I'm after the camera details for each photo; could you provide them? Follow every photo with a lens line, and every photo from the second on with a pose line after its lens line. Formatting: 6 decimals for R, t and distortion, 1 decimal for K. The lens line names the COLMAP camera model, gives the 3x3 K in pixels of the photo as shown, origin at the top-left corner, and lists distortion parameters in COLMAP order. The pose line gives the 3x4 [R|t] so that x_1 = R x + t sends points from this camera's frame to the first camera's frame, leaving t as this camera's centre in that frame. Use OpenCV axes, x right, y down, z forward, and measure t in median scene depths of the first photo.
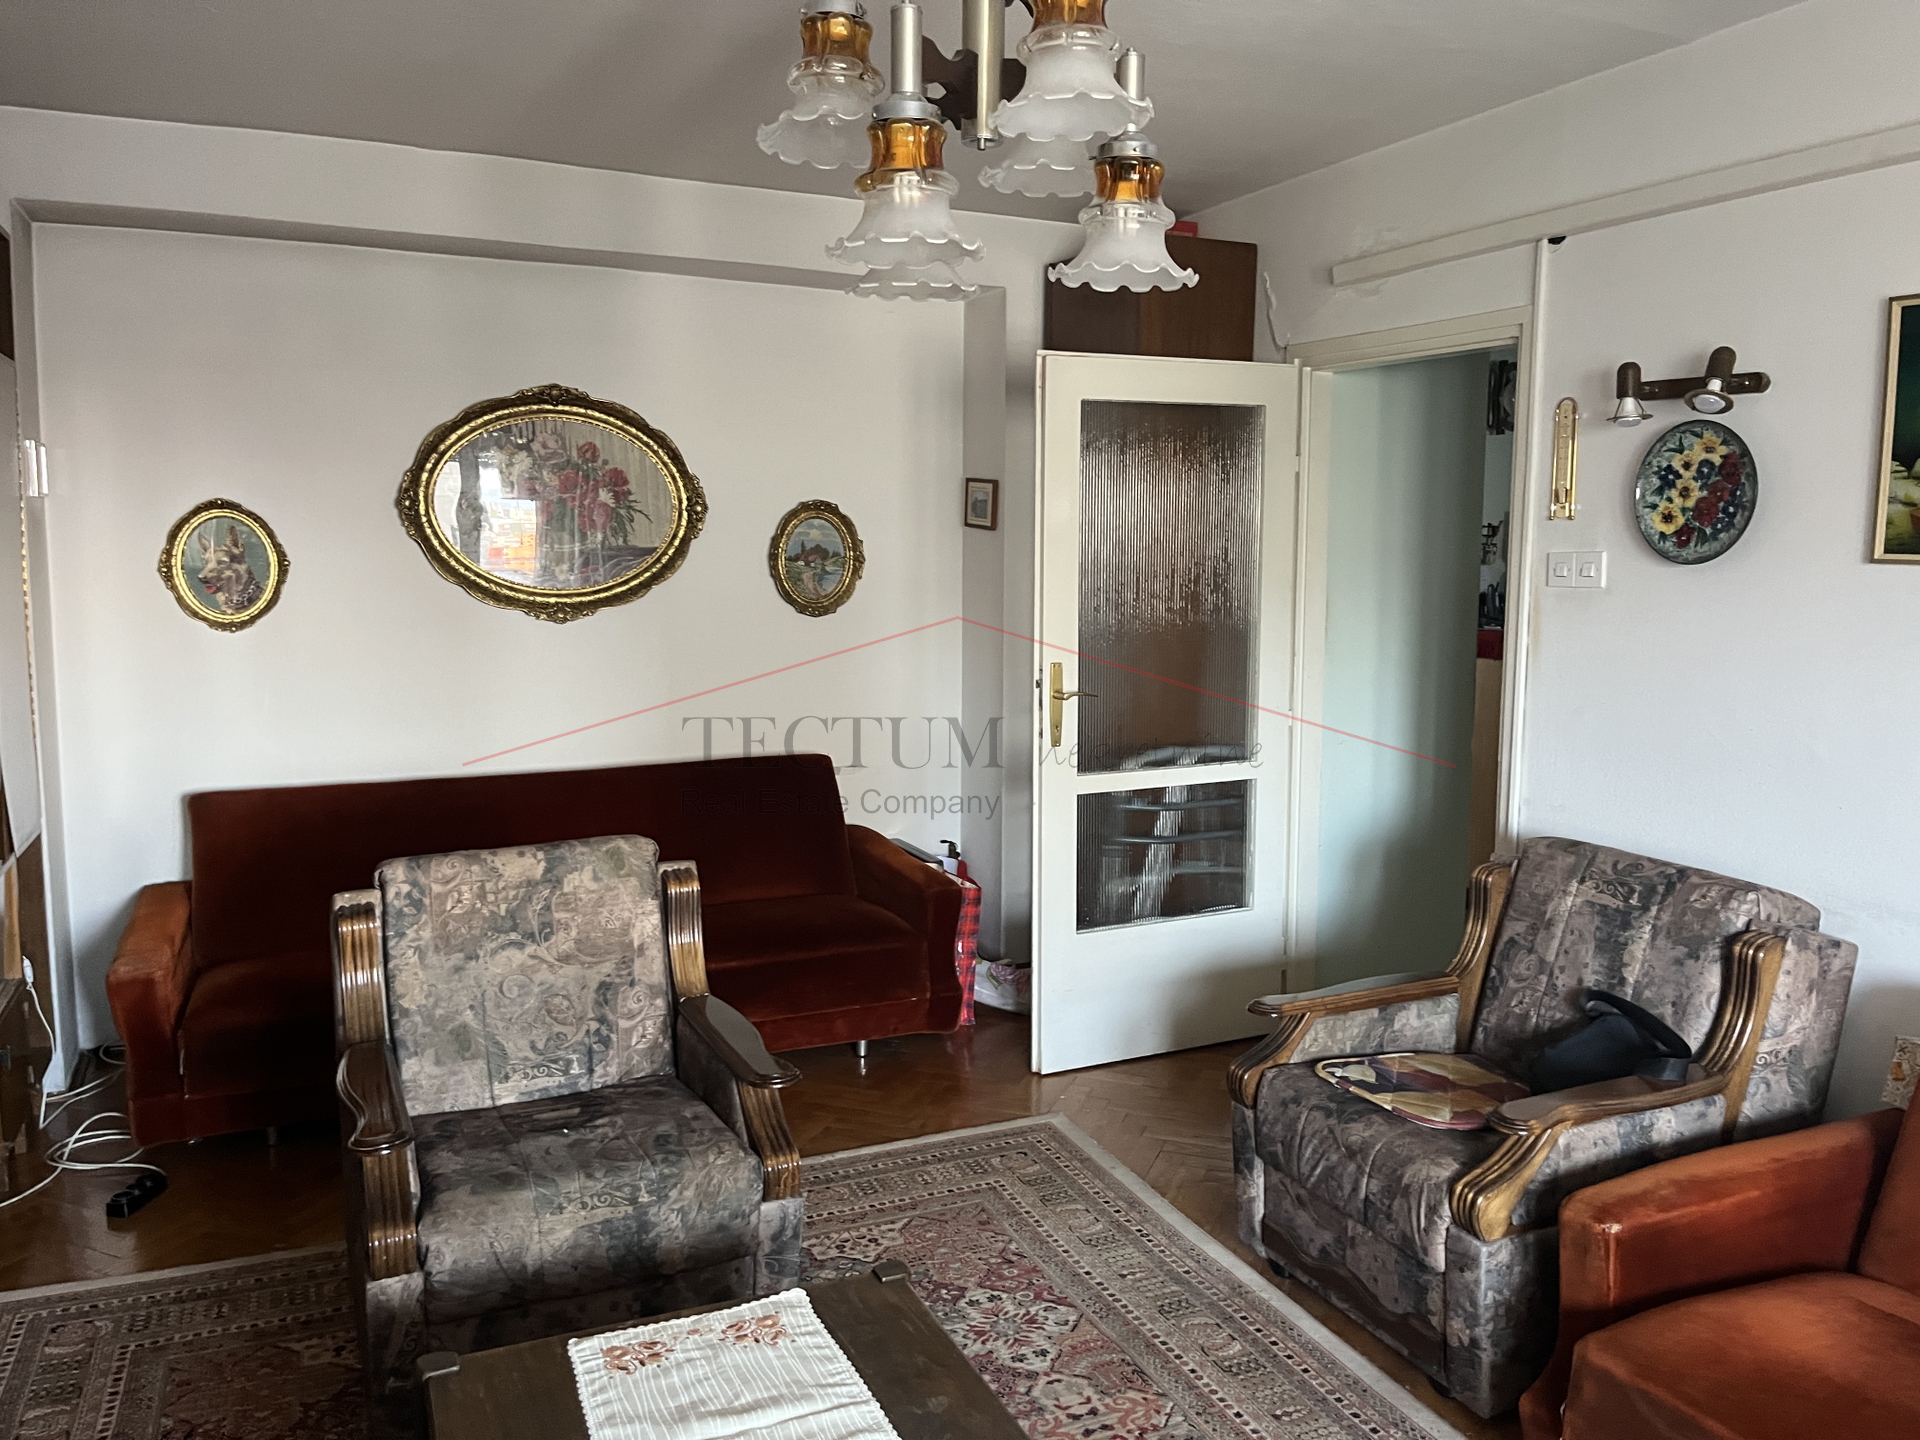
lens RADIAL K [[1464.9, 0, 981.6], [0, 1464.9, 709.8], [0, 0, 1]] dist [0.064404, -0.088762]
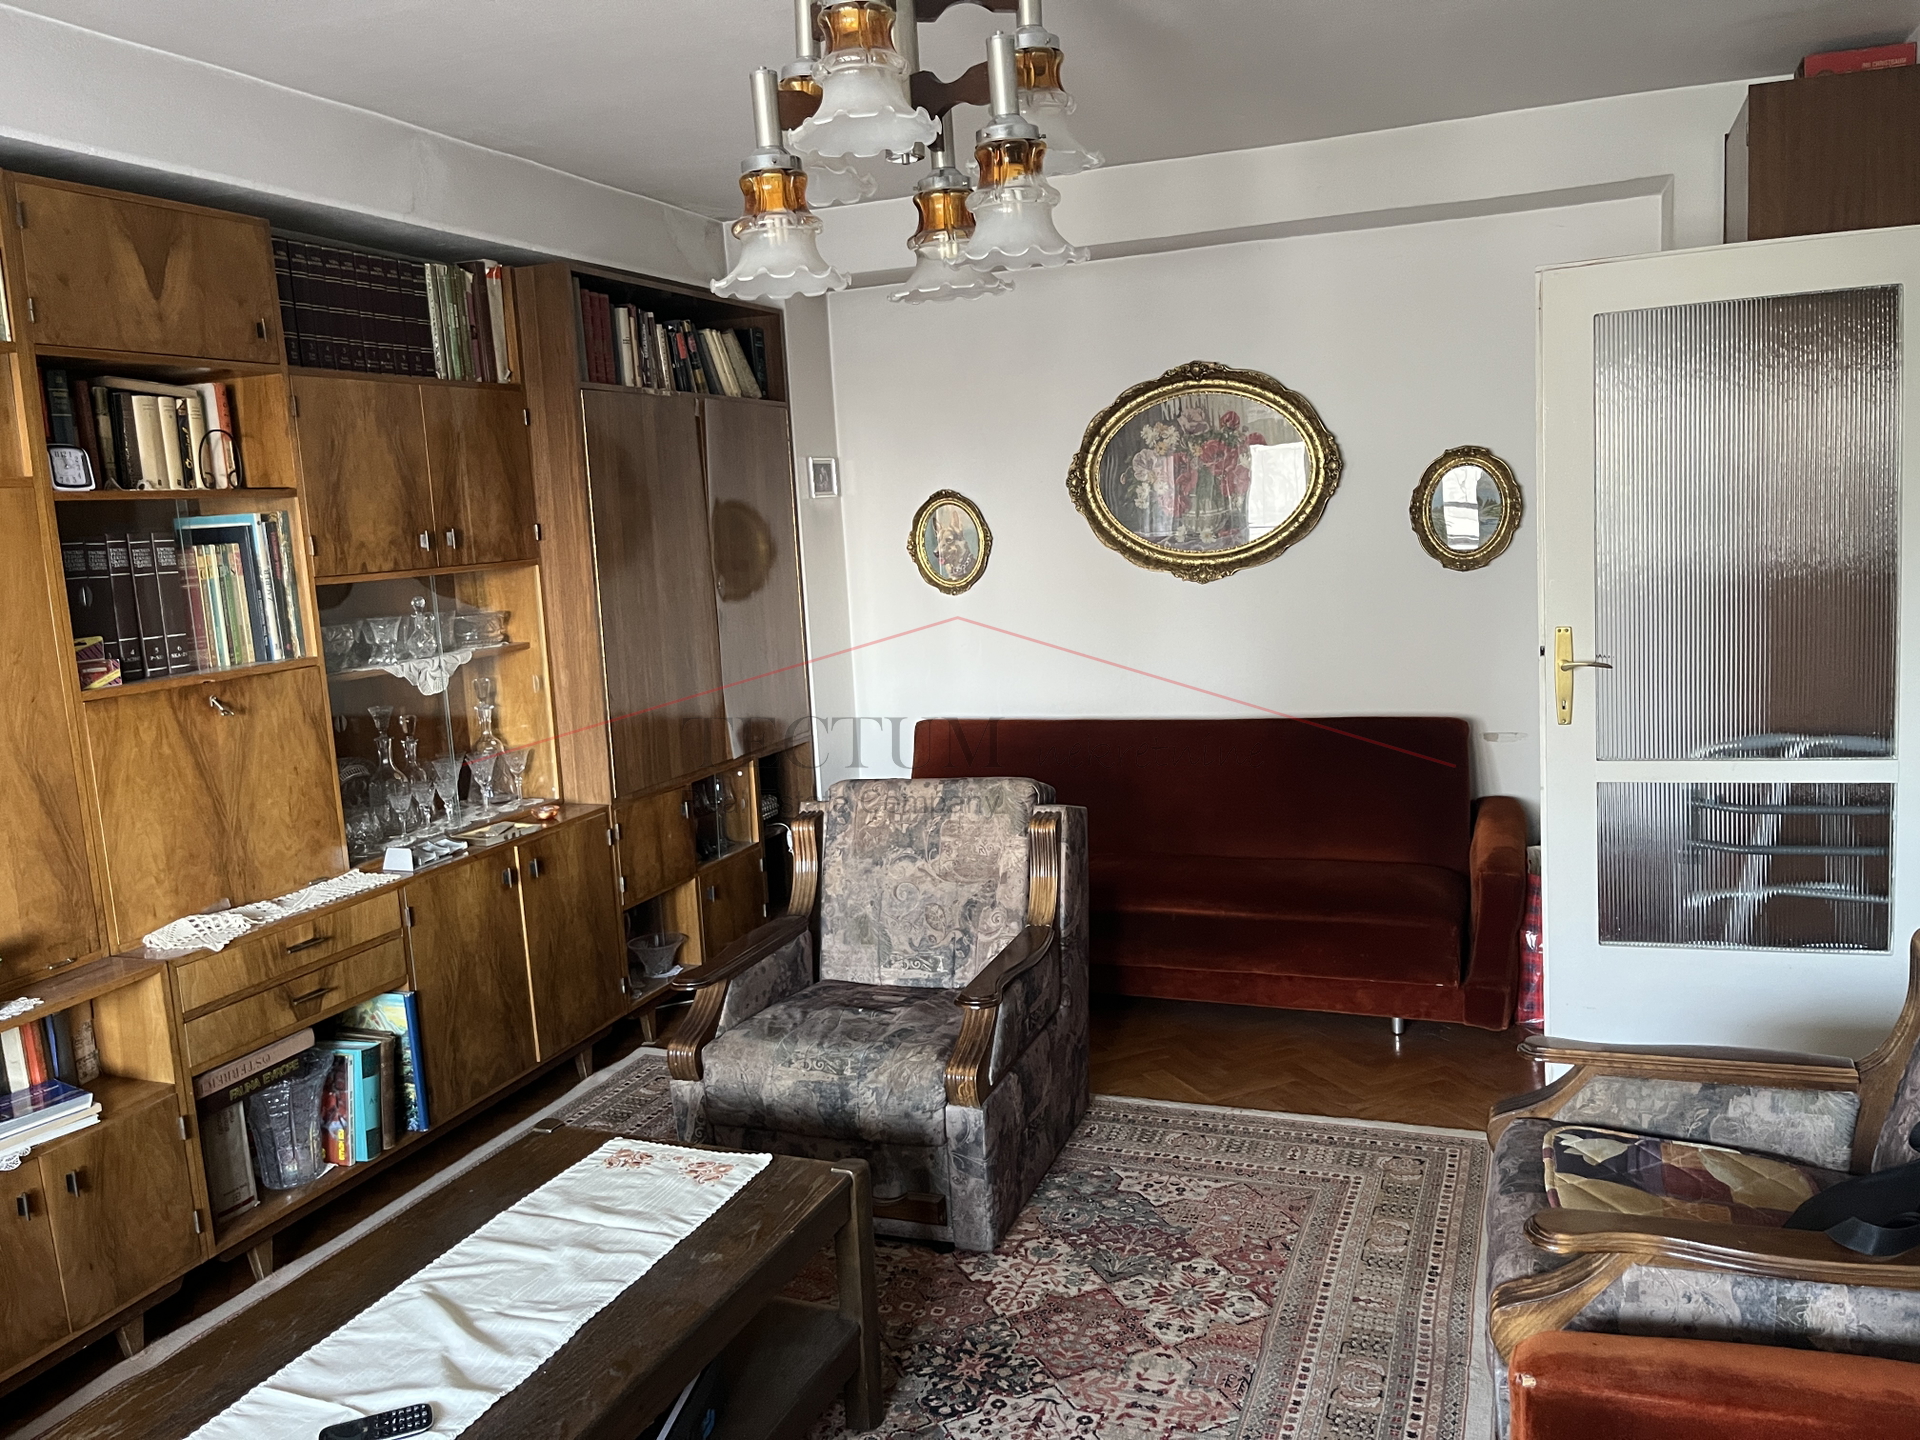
lens RADIAL K [[1464.9, 0, 976.3], [0, 1464.9, 708.9], [0, 0, 1]] dist [0.064404, -0.088762]
pose [[0.696907, 0.052304, -0.715252, 0.557056], [-0.022891, 0.998451, 0.050710, -0.025803], [0.716796, -0.018967, 0.697024, 0.187925]]
